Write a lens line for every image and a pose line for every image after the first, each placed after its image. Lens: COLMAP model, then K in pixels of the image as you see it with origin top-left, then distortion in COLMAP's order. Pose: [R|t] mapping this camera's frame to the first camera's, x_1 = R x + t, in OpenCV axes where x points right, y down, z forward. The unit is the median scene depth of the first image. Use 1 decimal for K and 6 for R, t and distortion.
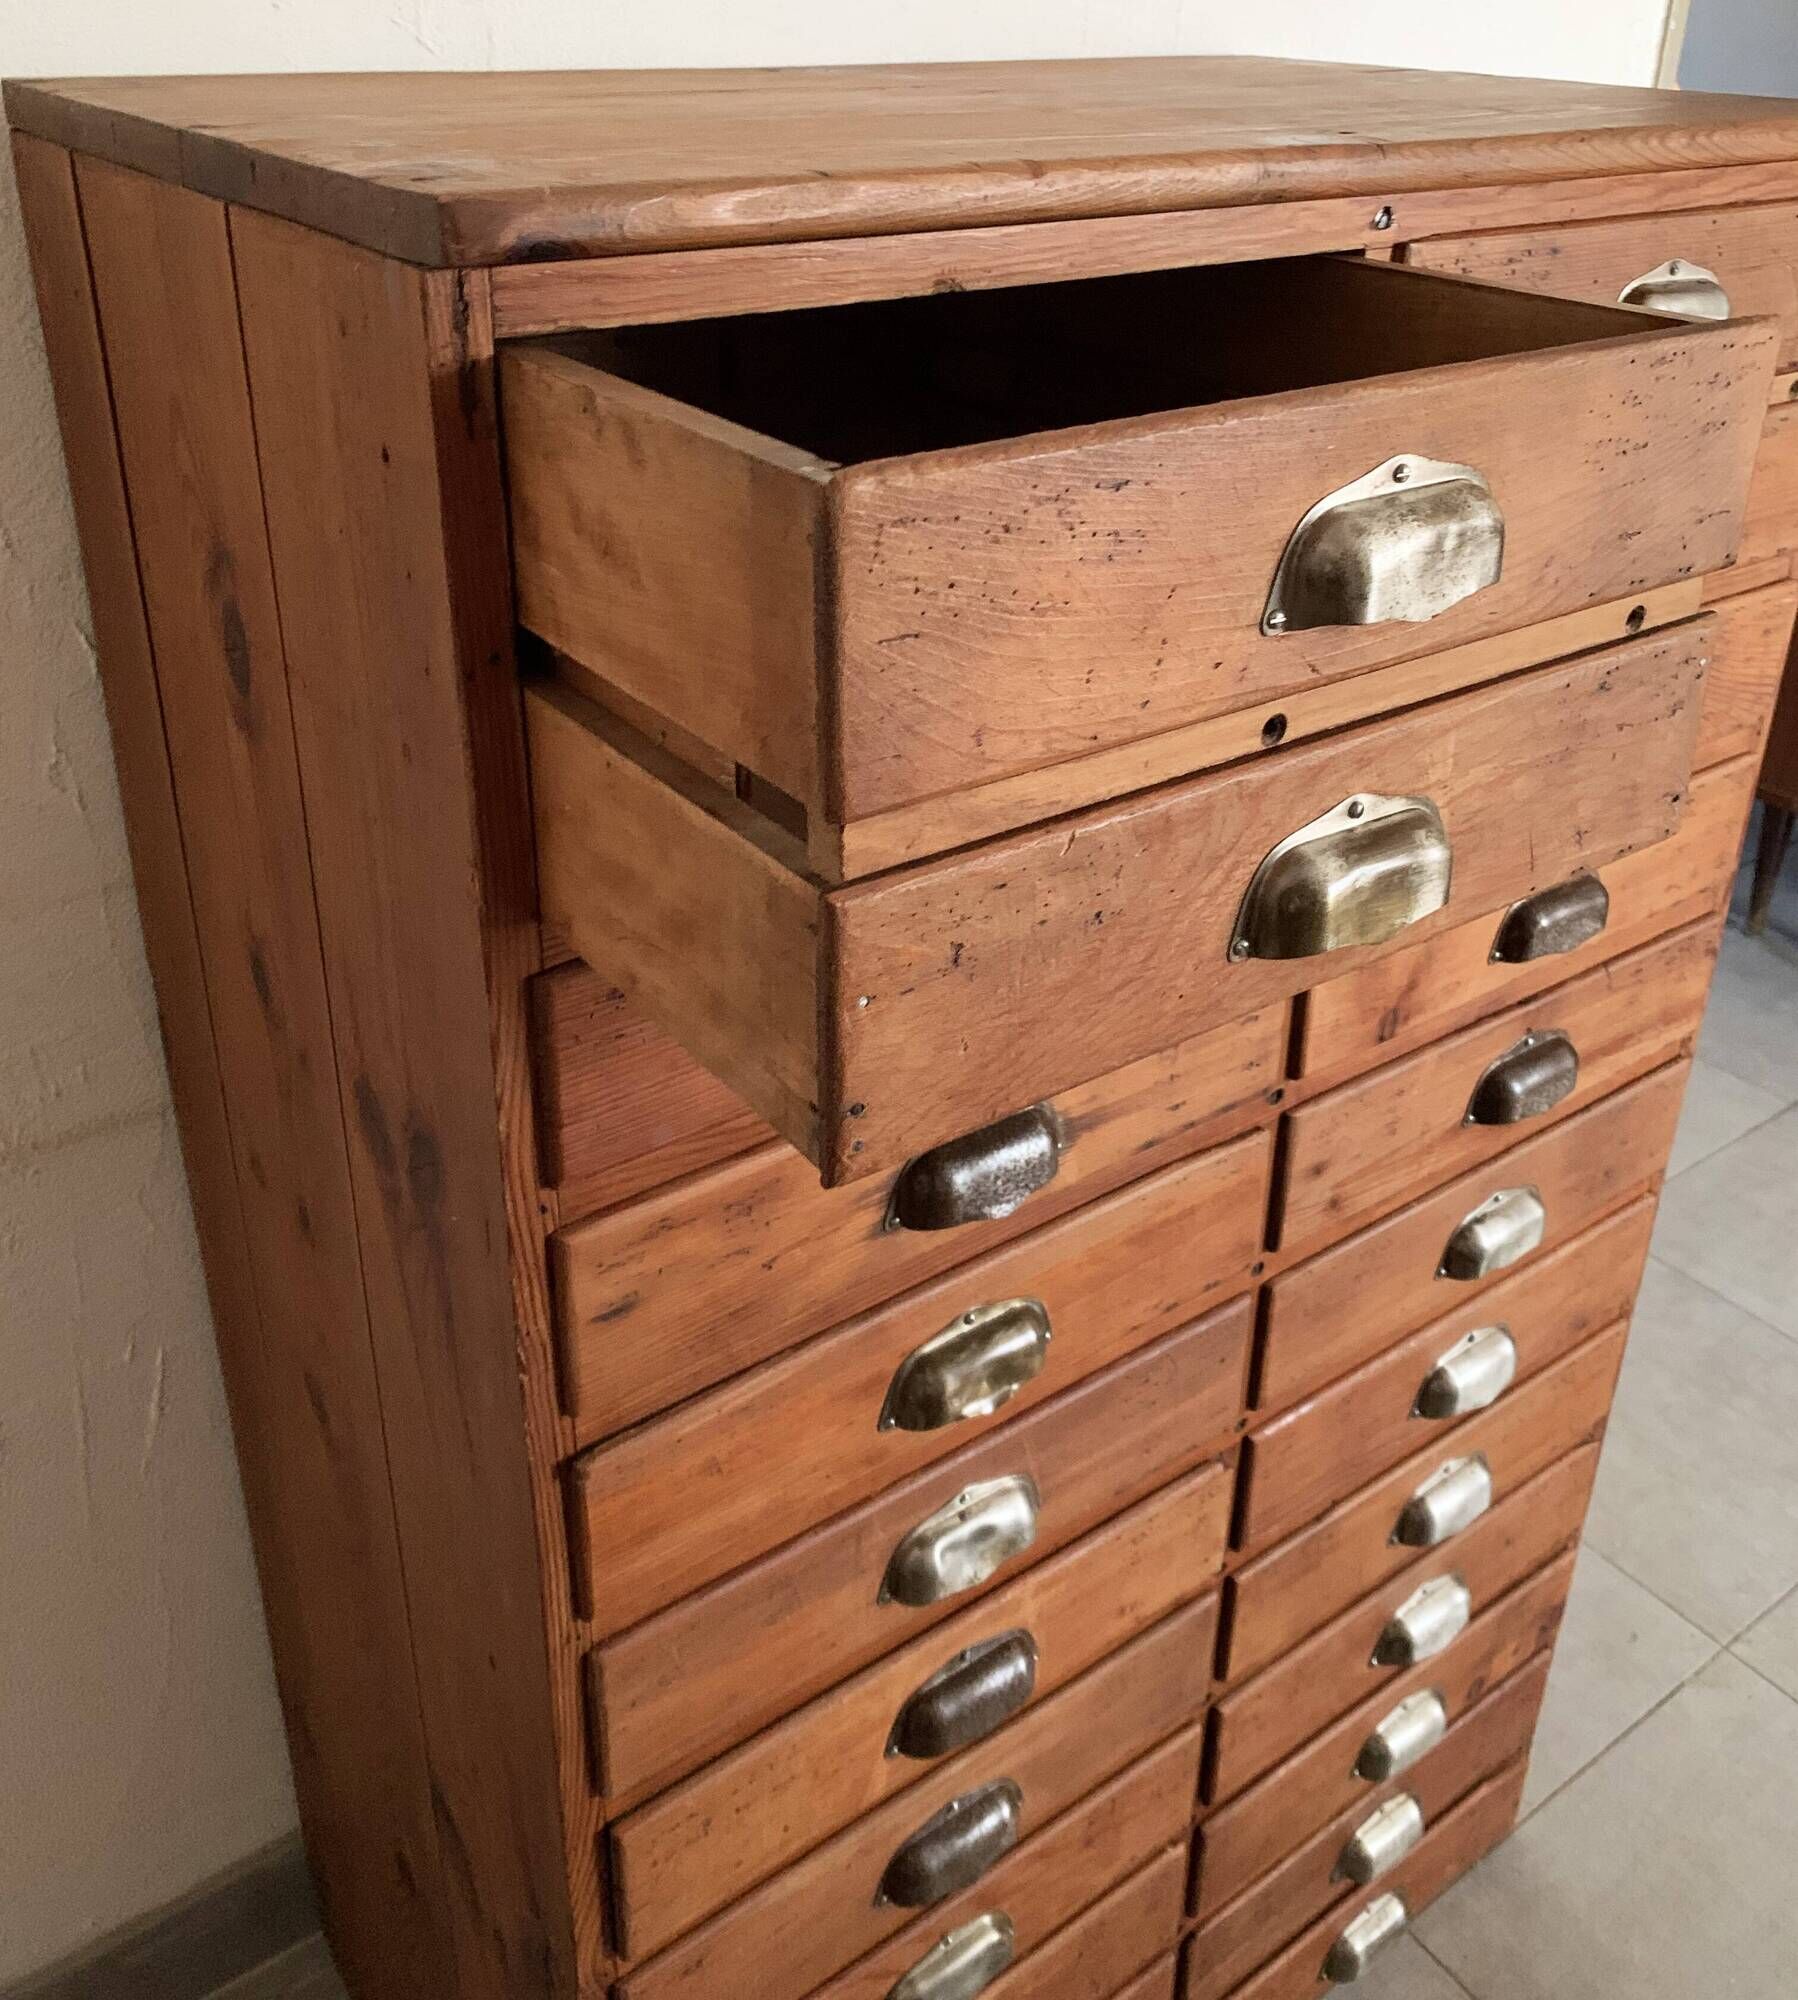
lens RADIAL K [[1844.3, 0, 921.8], [0, 1844.3, 810.8], [0, 0, 1]] dist [0.000893, 0.000000]
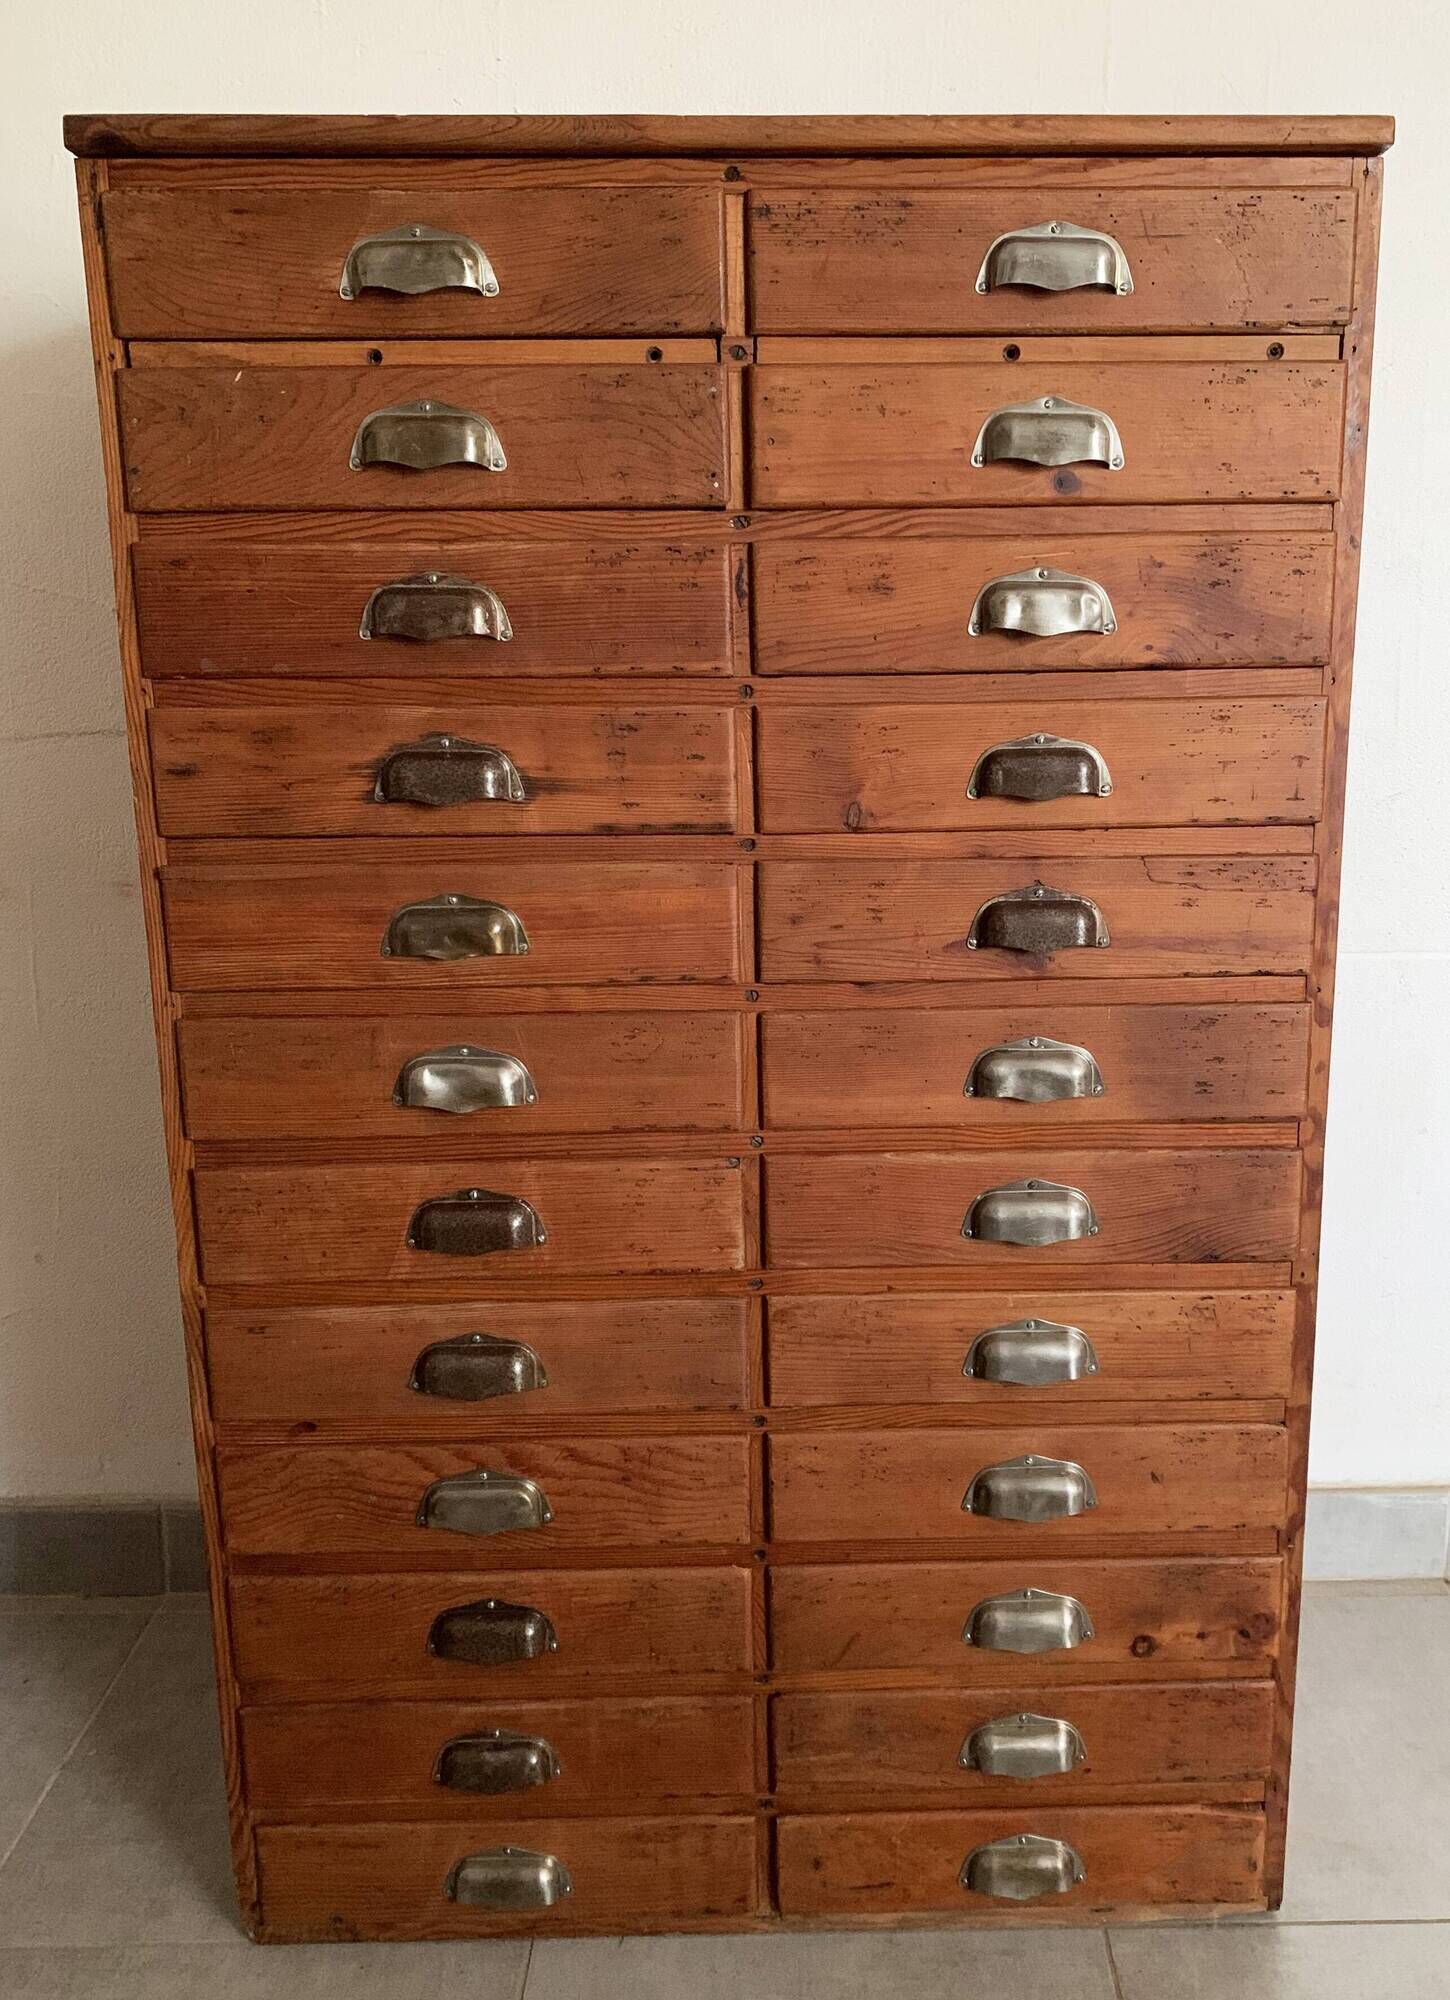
lens RADIAL K [[1728.8, 0, 838.8], [0, 1728.8, 970.4], [0, 0, 1]] dist [0.012318, 0.006634]
pose [[0.818127, 0.100078, -0.566262, 0.925767], [-0.220942, 0.963859, -0.148867, 0.397632], [0.530898, 0.246903, 0.810670, 0.022325]]
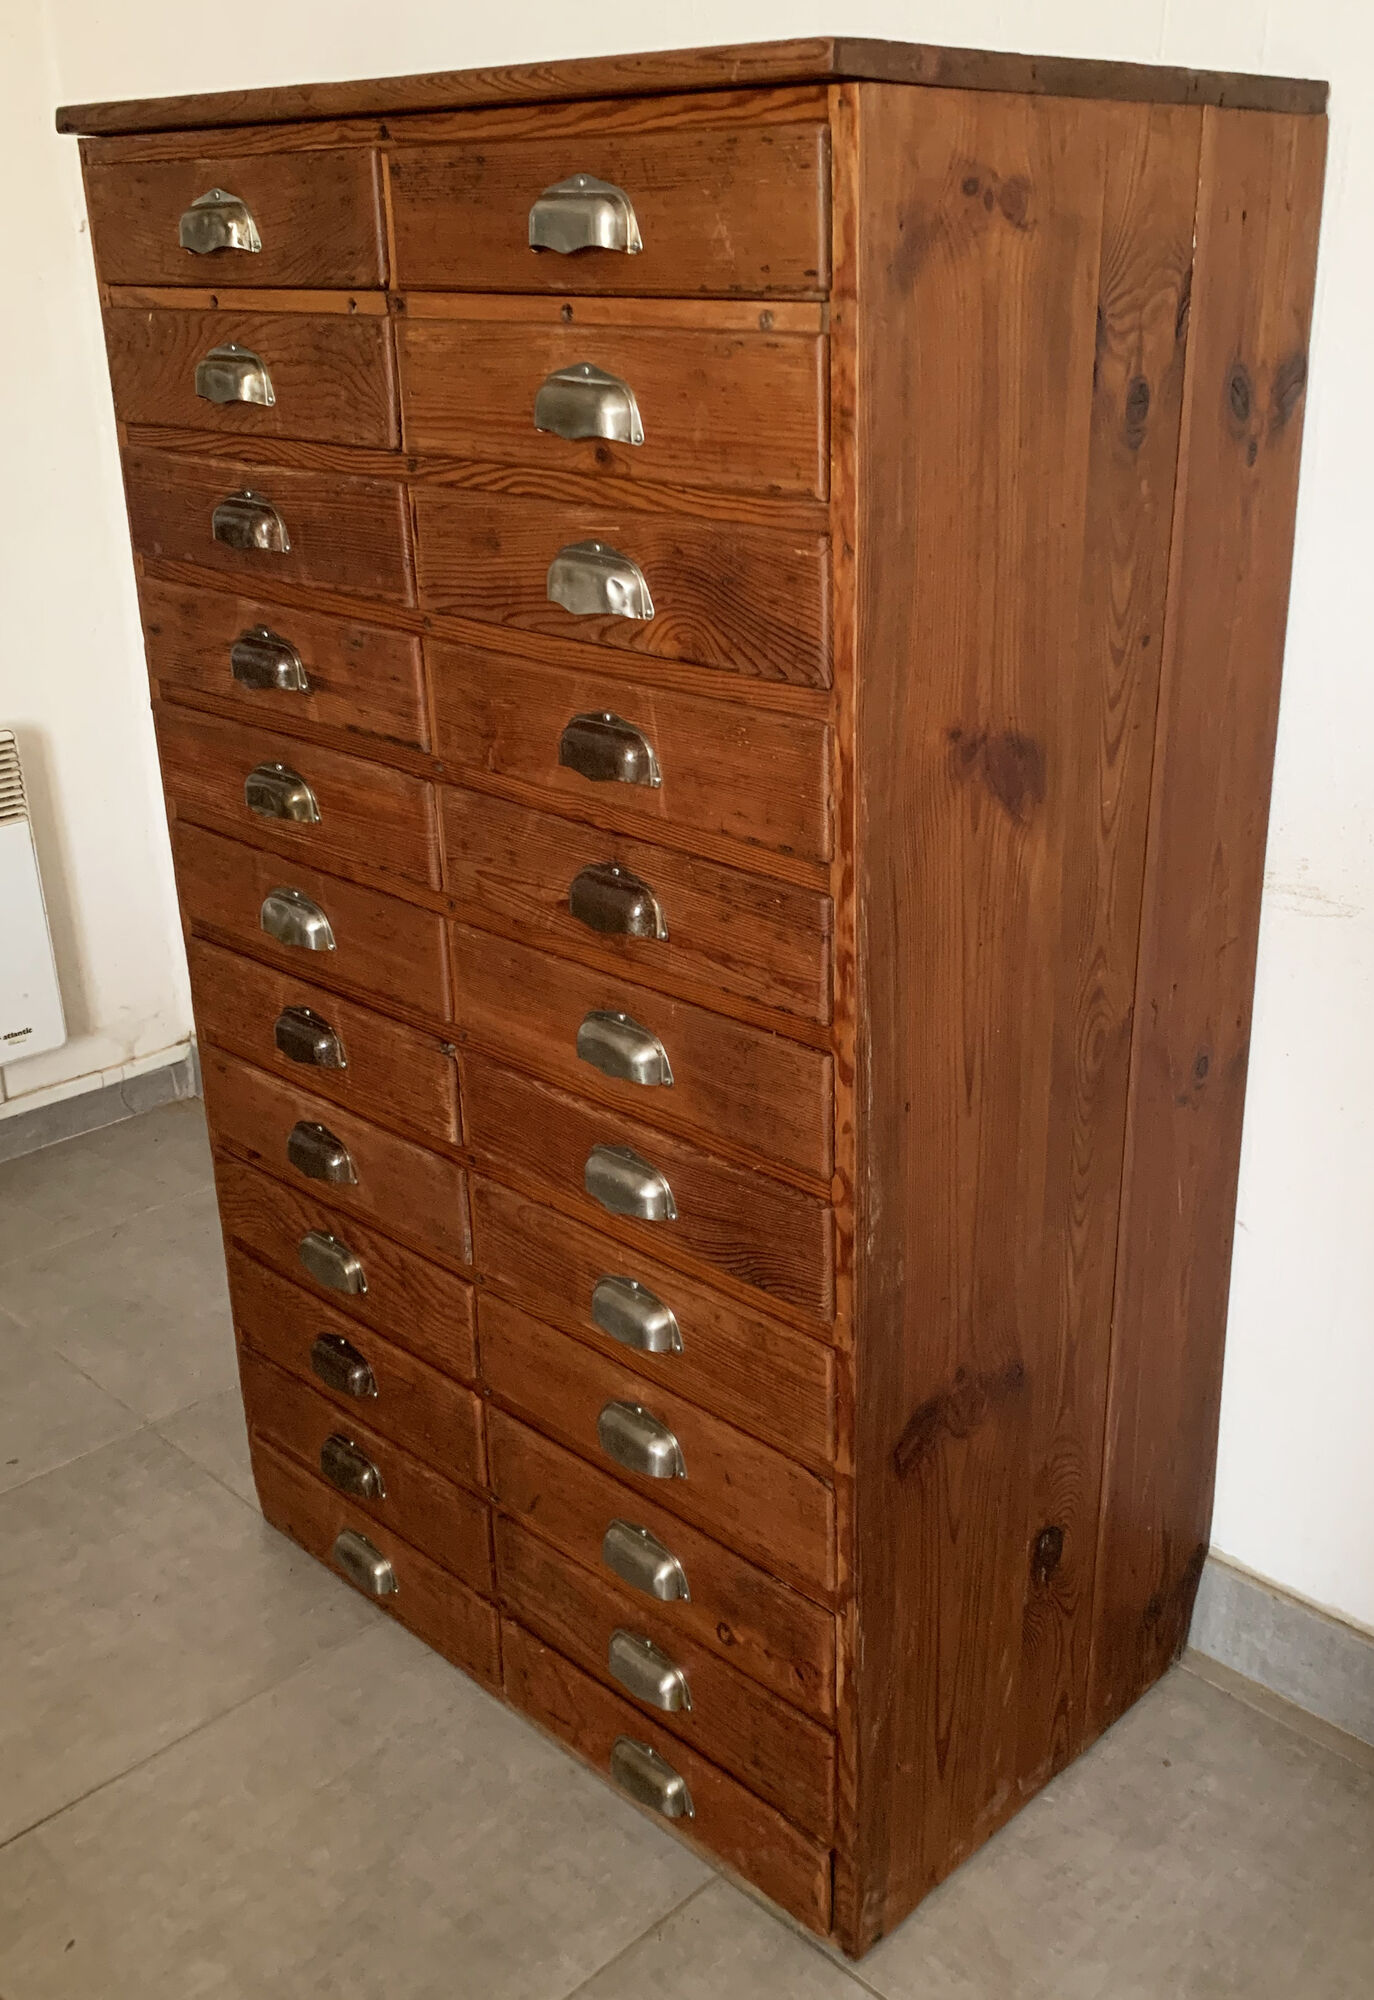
lens RADIAL K [[1914.9, 0, 812.9], [0, 1914.9, 975.5], [0, 0, 1]] dist [0.019893, 0.000000]
pose [[0.178578, 0.333923, -0.925530, 1.611443], [-0.406364, 0.881708, 0.239706, -0.172382], [0.896091, 0.333295, 0.293148, 0.827979]]
